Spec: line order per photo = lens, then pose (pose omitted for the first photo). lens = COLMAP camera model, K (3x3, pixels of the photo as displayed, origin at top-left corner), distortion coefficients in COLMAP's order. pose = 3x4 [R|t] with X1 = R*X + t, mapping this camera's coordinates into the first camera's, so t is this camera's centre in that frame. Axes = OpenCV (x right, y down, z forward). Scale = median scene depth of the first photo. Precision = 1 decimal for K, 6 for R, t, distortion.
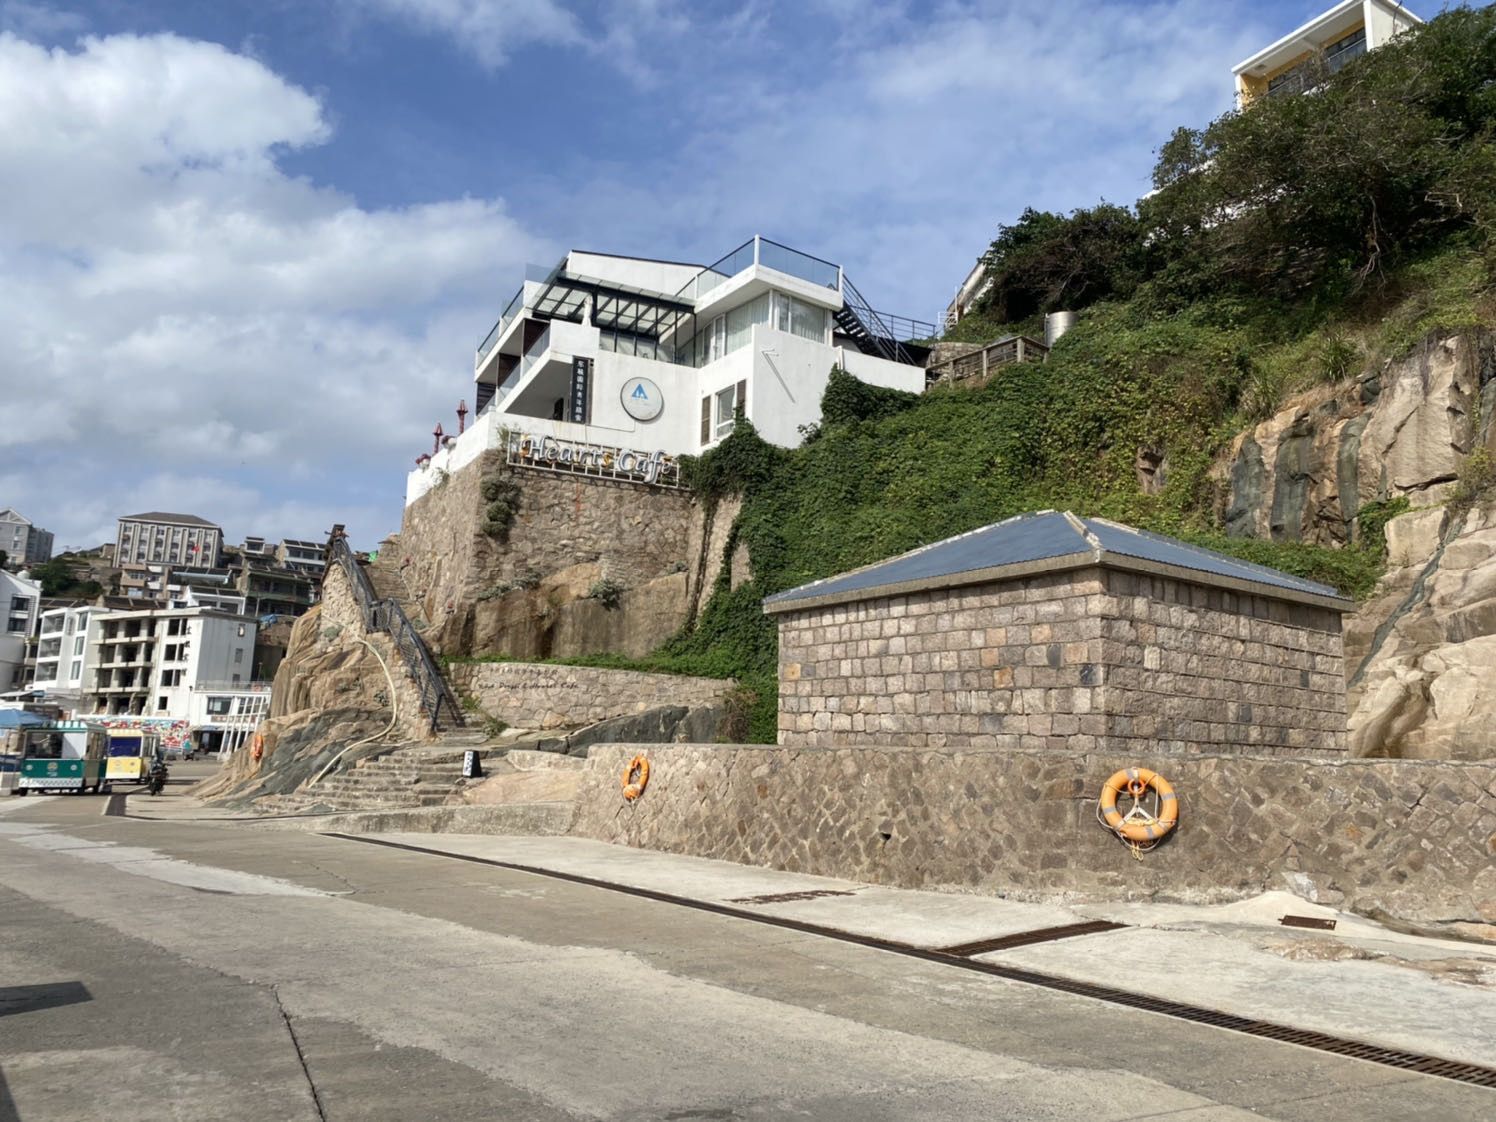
lens RADIAL K [[1122.2, 0, 743.9], [0, 1122.2, 540.4], [0, 0, 1]] dist [0.008486, 0.001820]
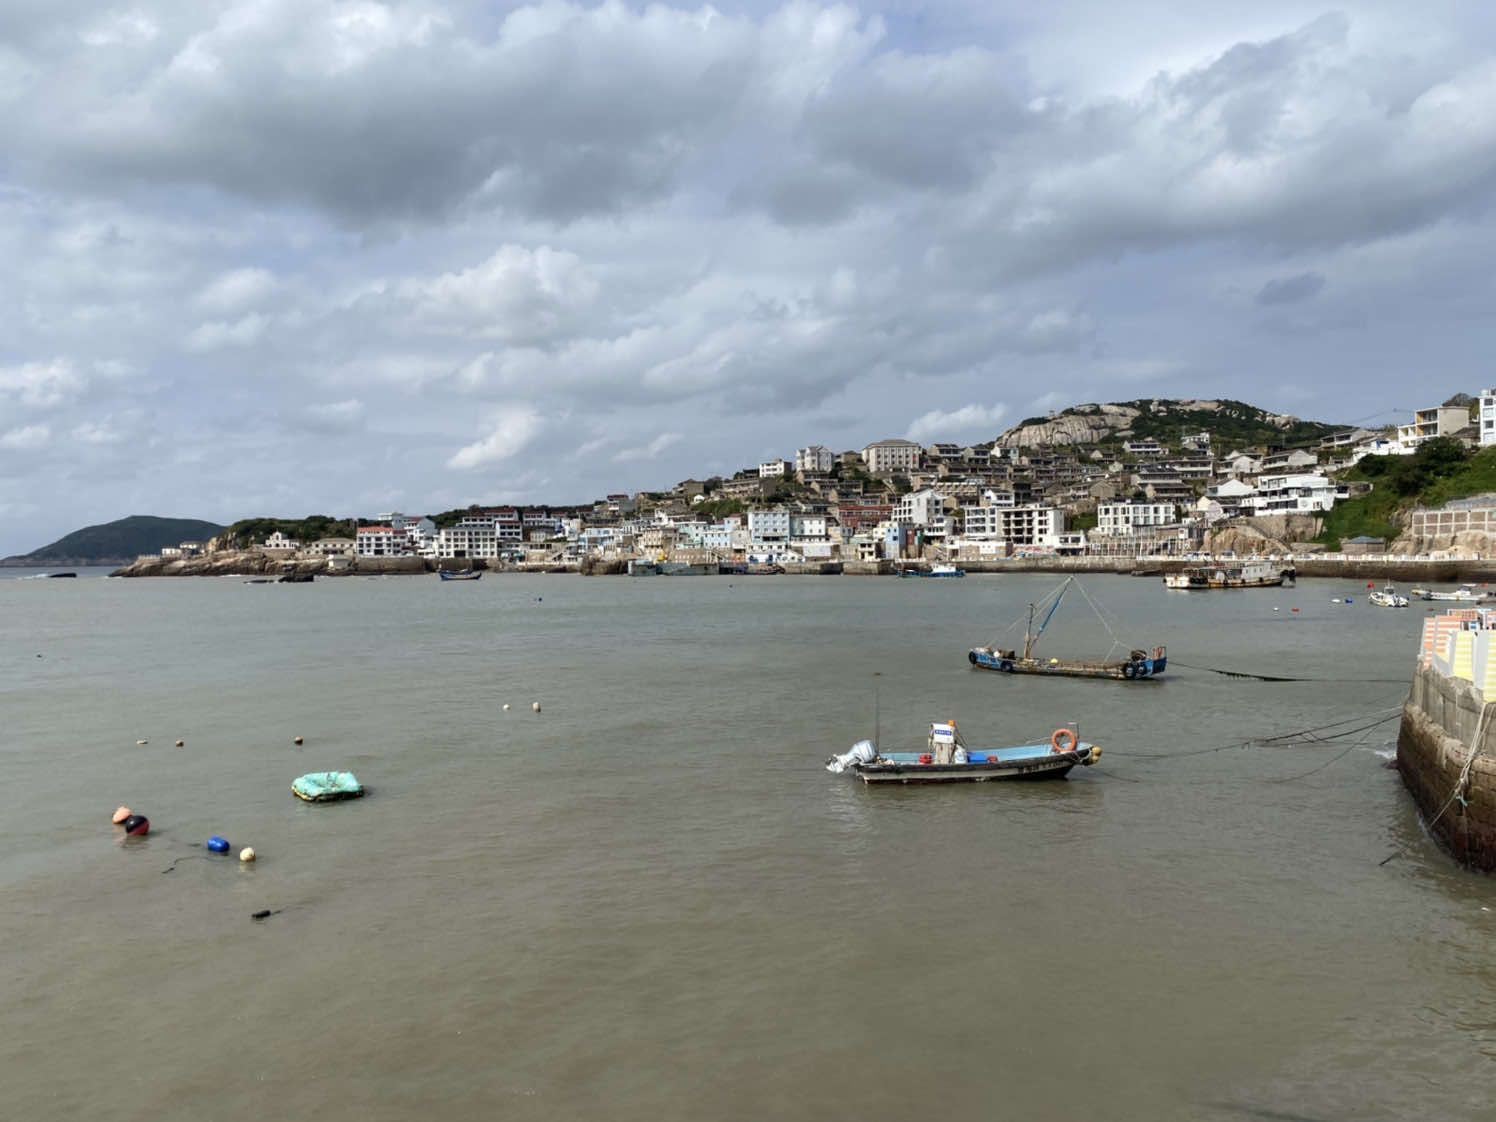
lens RADIAL K [[1122.2, 0, 743.9], [0, 1122.2, 540.4], [0, 0, 1]] dist [0.008486, 0.001820]
pose [[0.957362, -0.054802, -0.283645, -1.460856], [0.106872, 0.979371, 0.171496, -1.476392], [0.268395, -0.194498, 0.943469, -6.607511]]
